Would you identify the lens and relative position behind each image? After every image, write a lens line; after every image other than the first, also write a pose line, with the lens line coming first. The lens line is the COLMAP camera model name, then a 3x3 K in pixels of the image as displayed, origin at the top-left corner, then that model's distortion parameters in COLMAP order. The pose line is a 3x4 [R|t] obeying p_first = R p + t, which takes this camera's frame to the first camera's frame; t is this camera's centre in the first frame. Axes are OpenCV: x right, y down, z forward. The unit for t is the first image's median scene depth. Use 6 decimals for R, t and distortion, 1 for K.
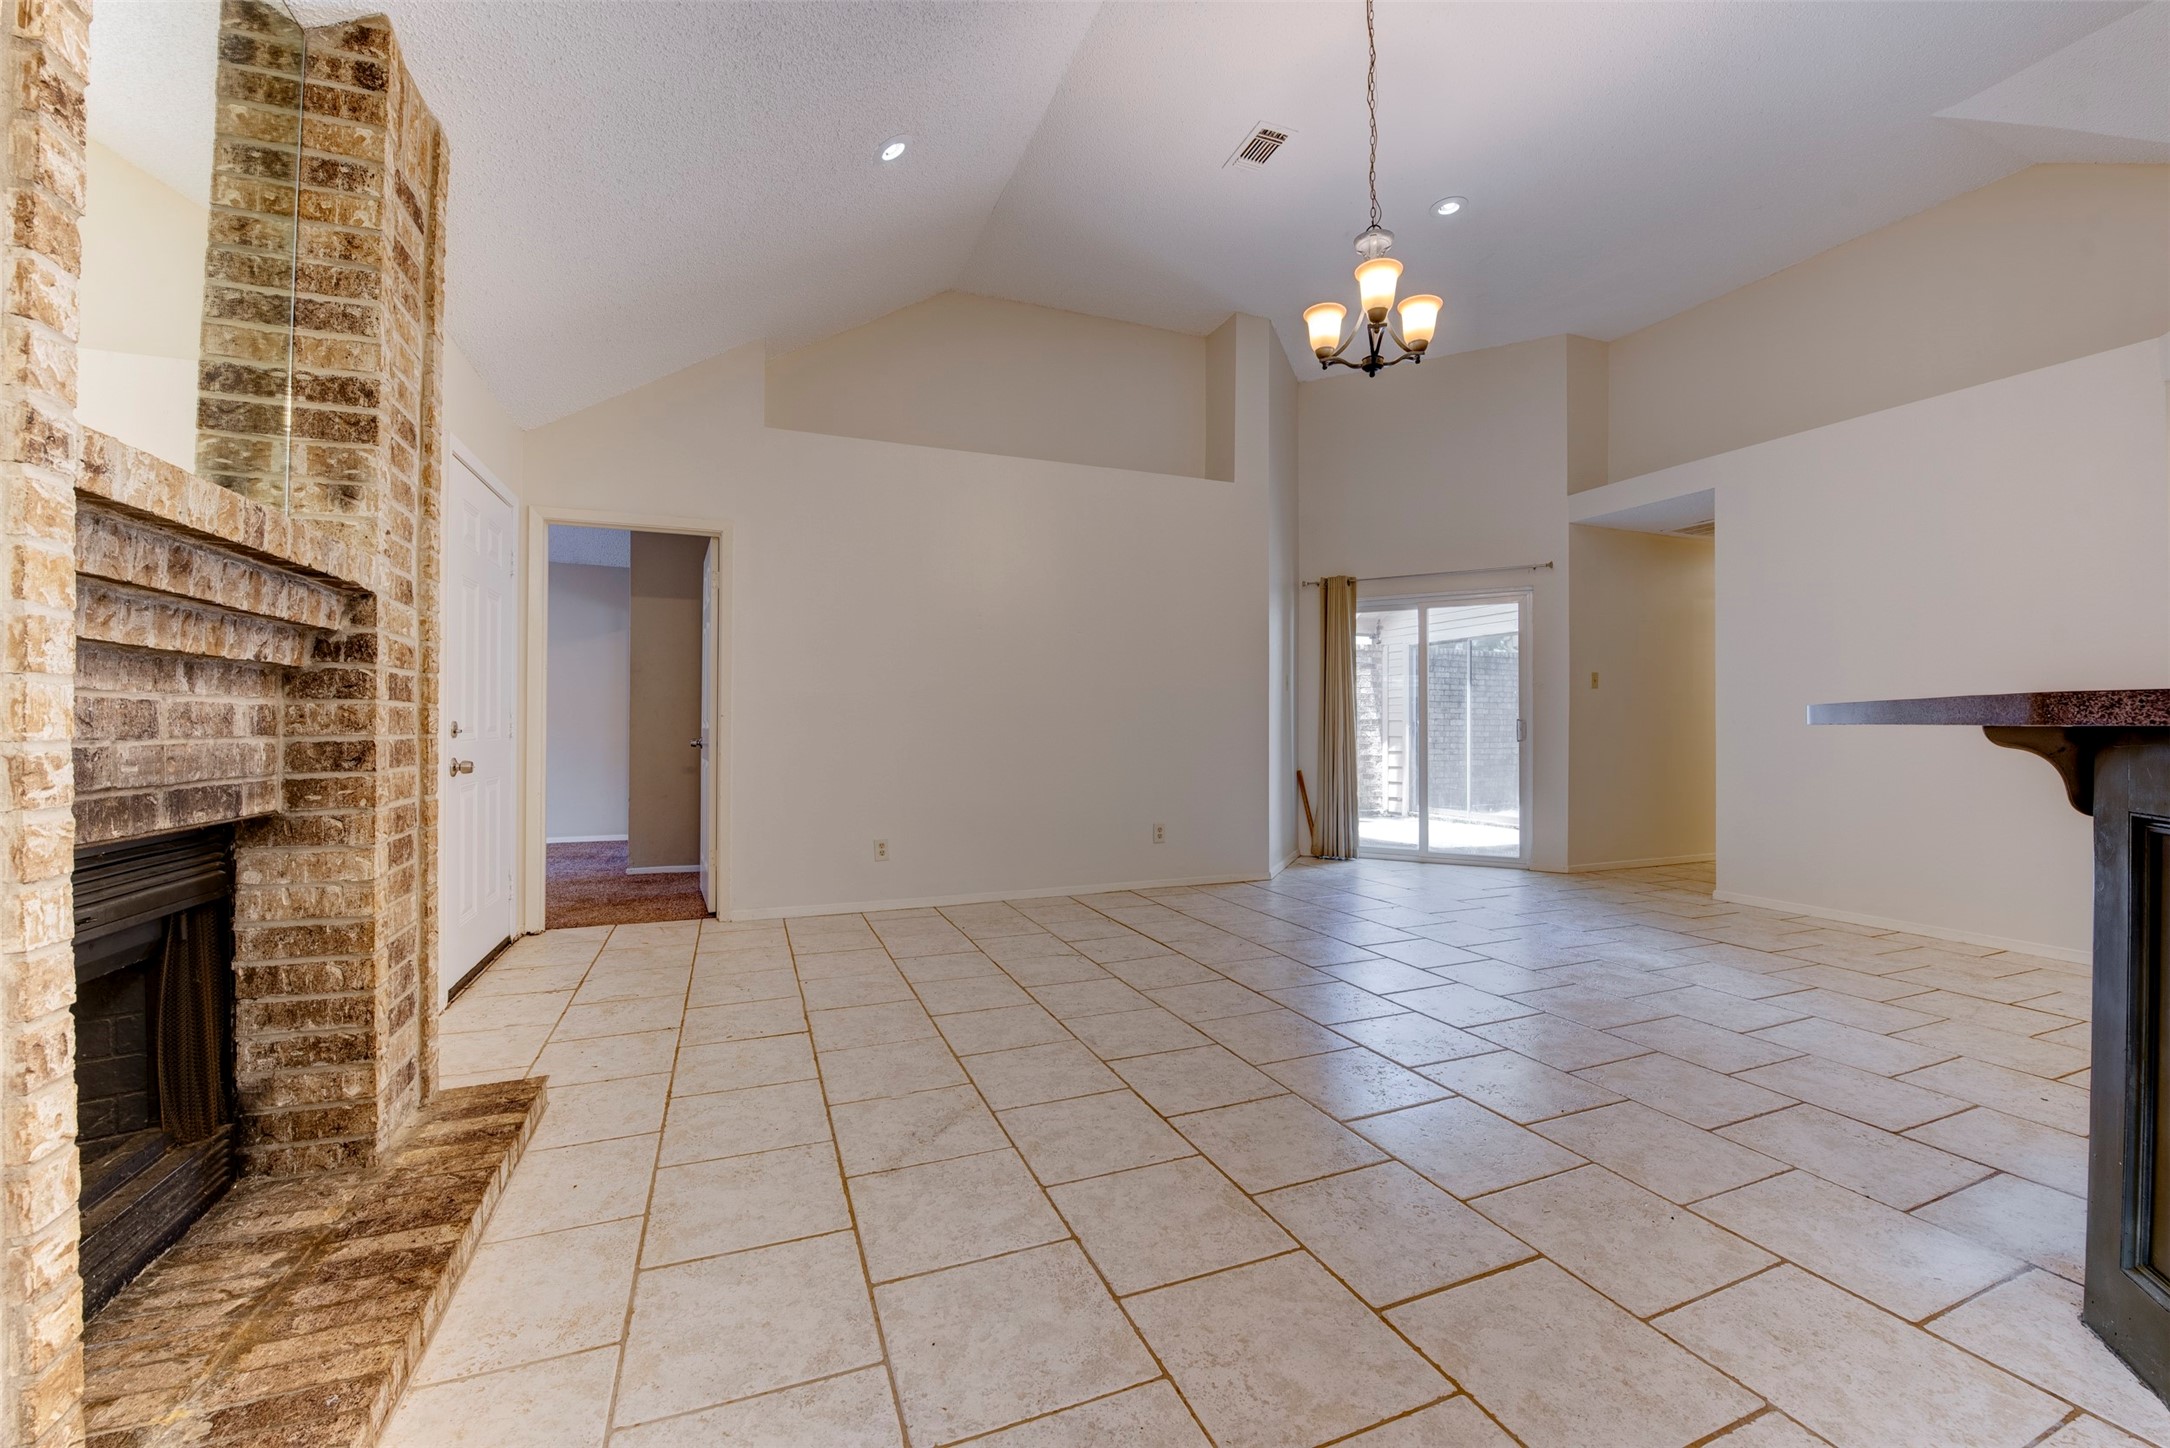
lens RADIAL K [[864.6, 0, 1080.1], [0, 864.6, 721.9], [0, 0, 1]] dist [-0.017668, -0.001466]
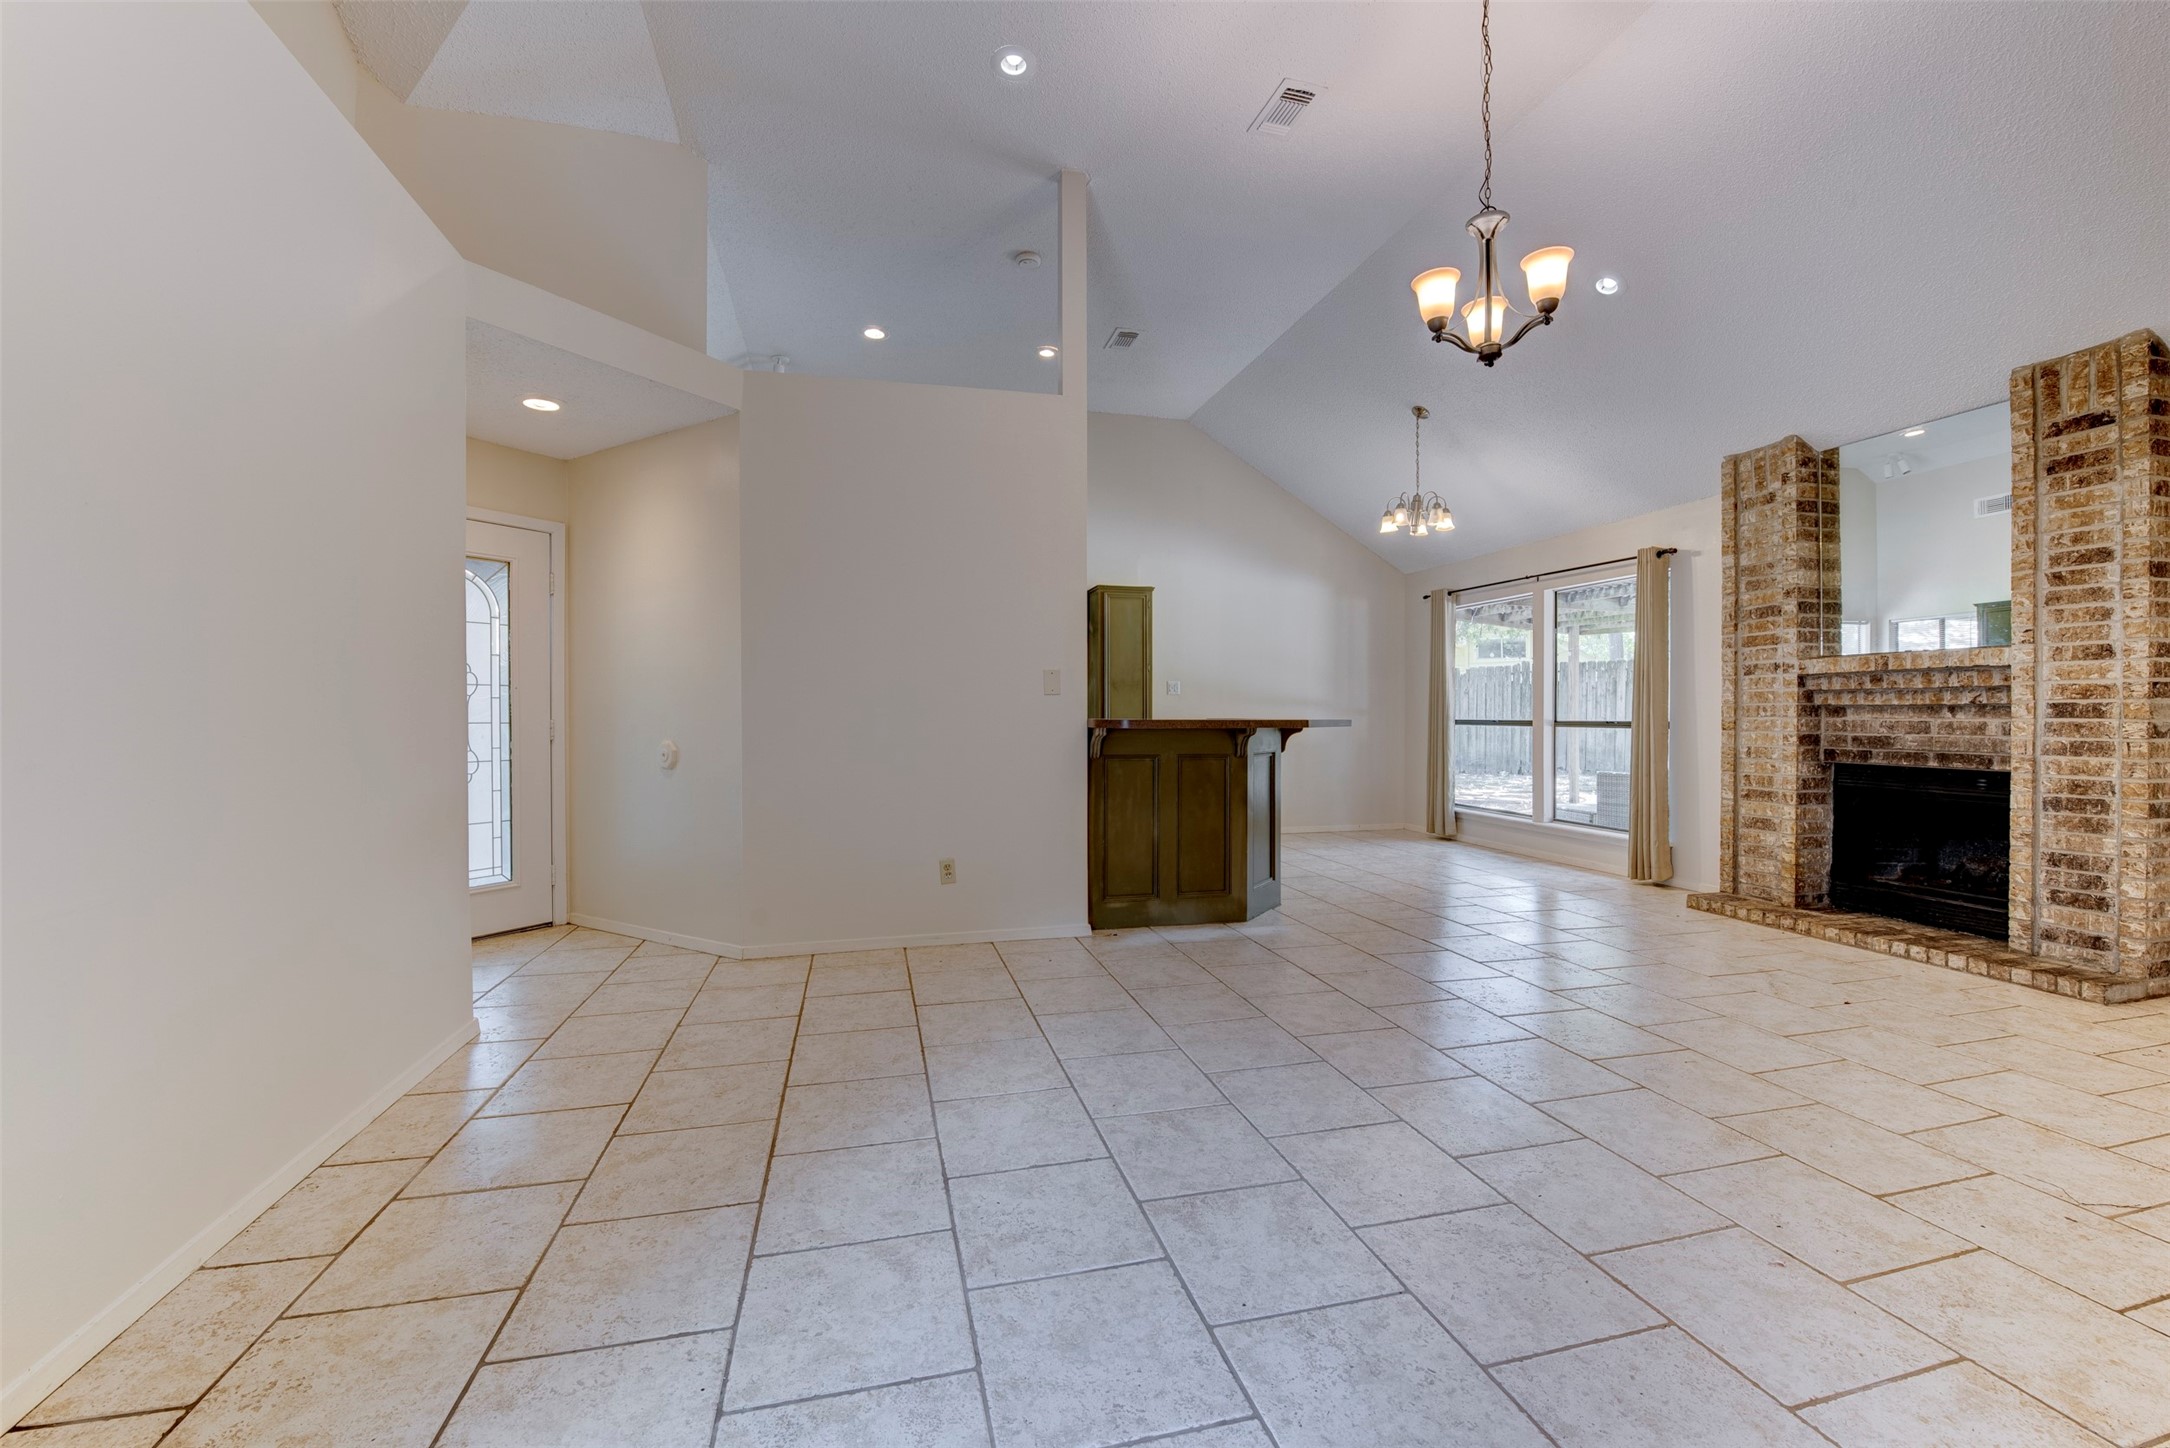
lens RADIAL K [[864.6, 0, 1079.1], [0, 864.6, 714.7], [0, 0, 1]] dist [-0.017668, -0.001466]
pose [[-0.991093, -0.001474, 0.133166, 1.033003], [-0.001995, 0.999991, -0.003782, -0.022107], [-0.133159, -0.004014, -0.991087, 3.127035]]
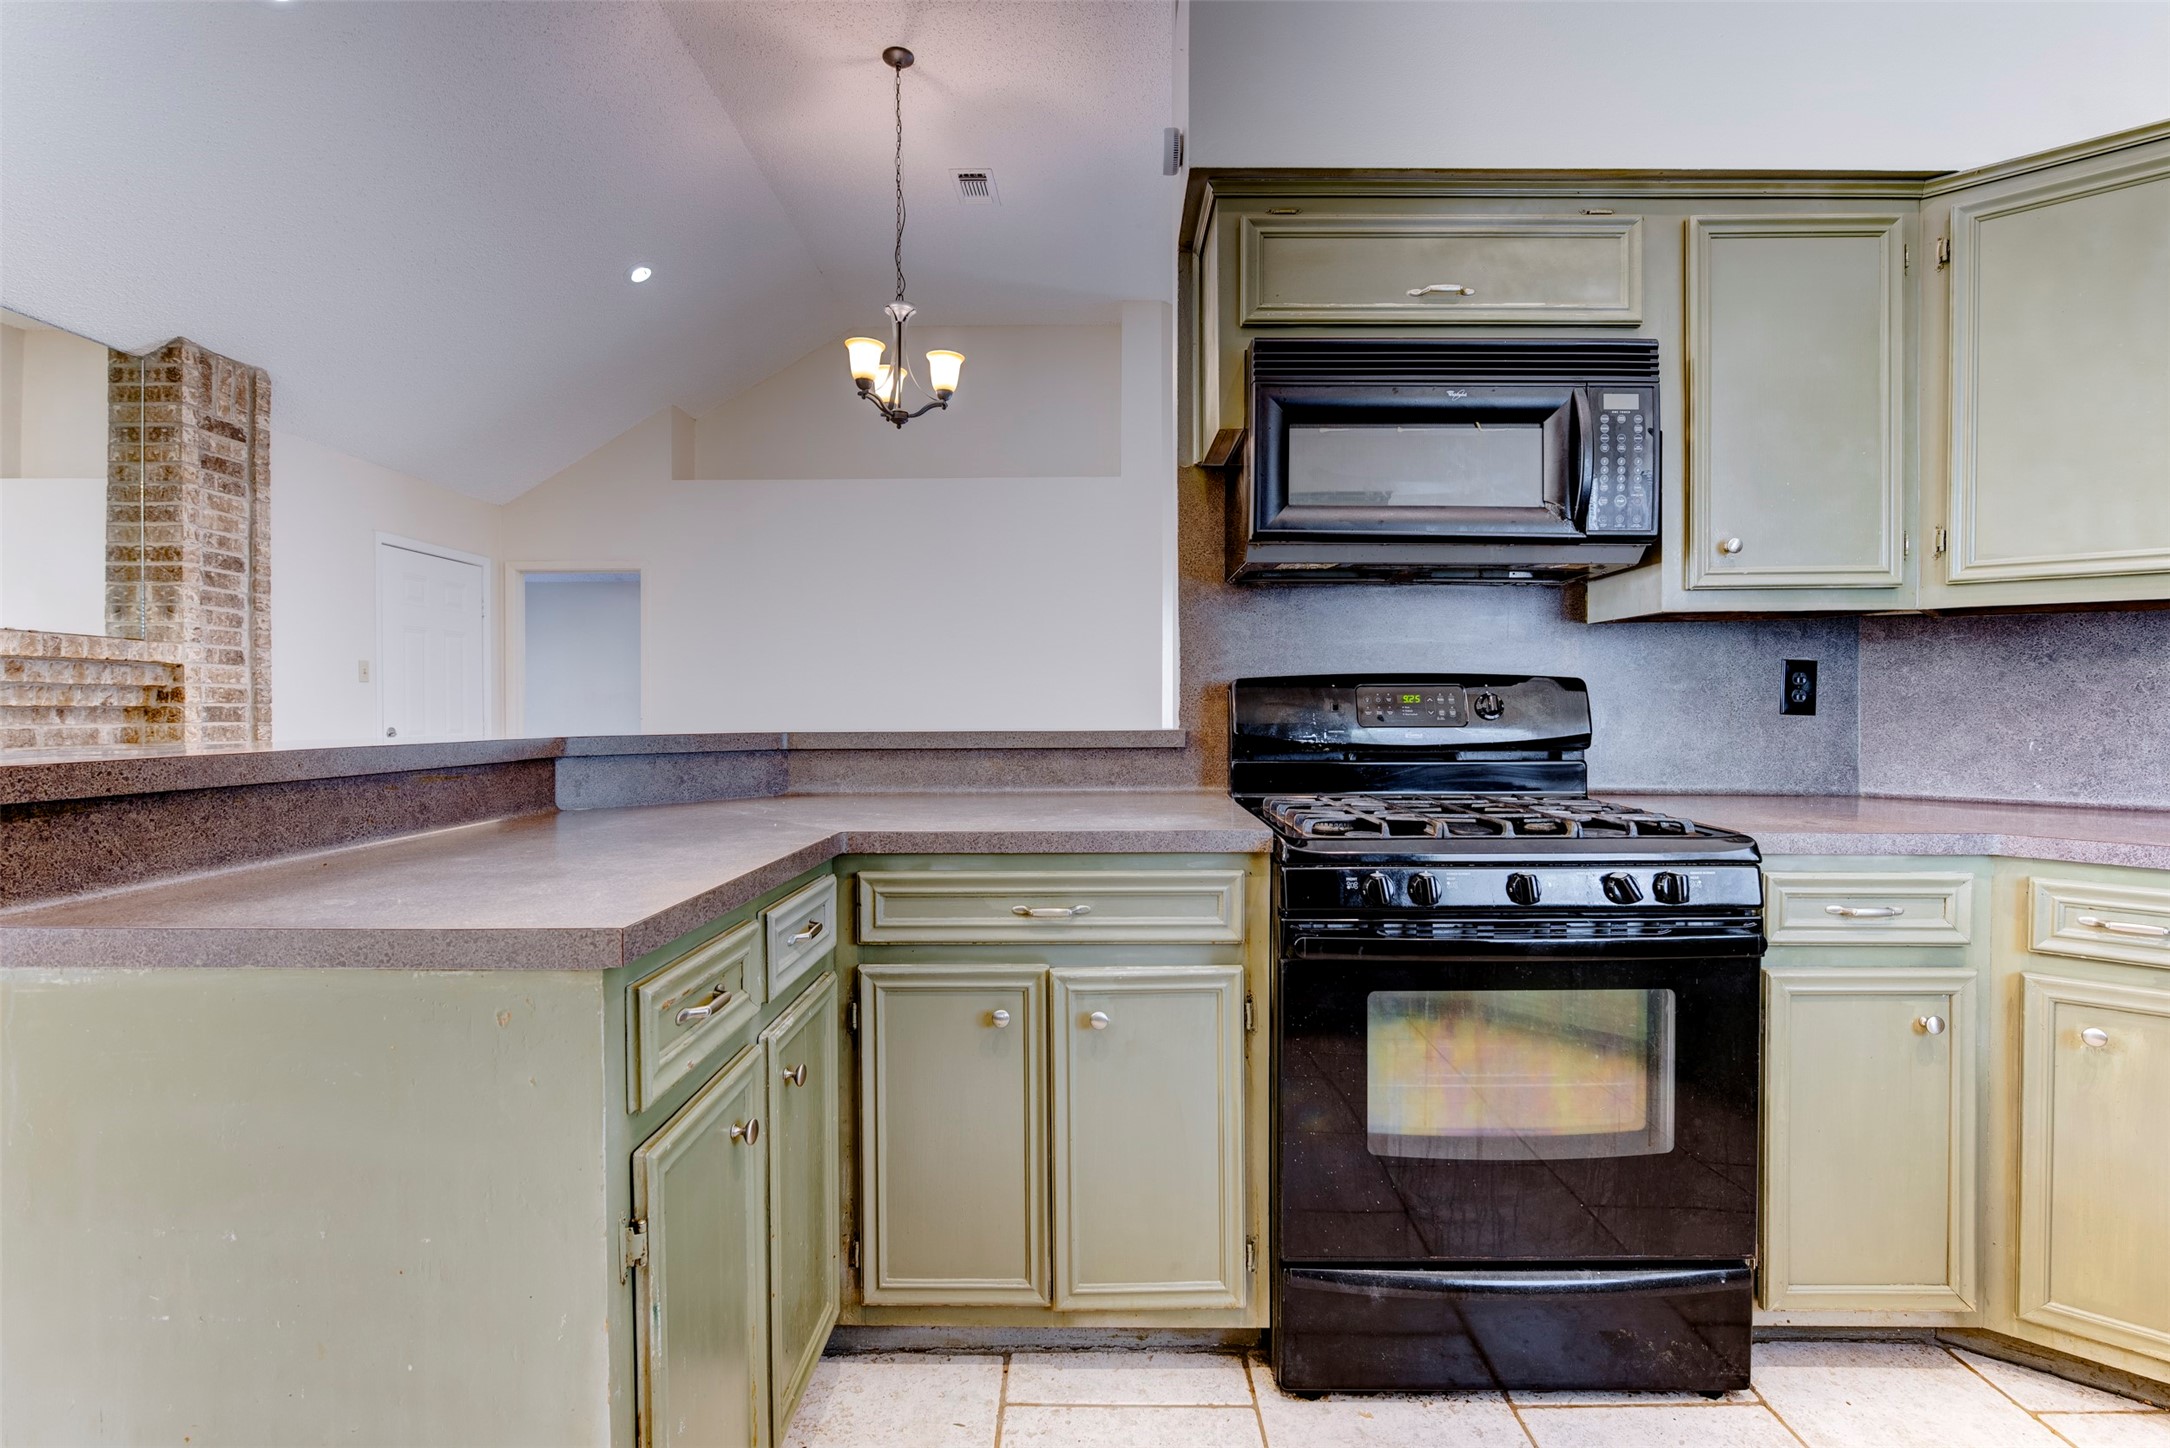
lens RADIAL K [[1010.8, 0, 1090.1], [0, 1010.8, 720.7], [0, 0, 1]] dist [-0.013639, -0.000072]
pose [[0.928769, -0.000870, -0.370658, 1.675048], [0.006362, 0.999887, 0.013593, -0.045656], [0.370605, -0.014983, 0.928670, -0.245747]]
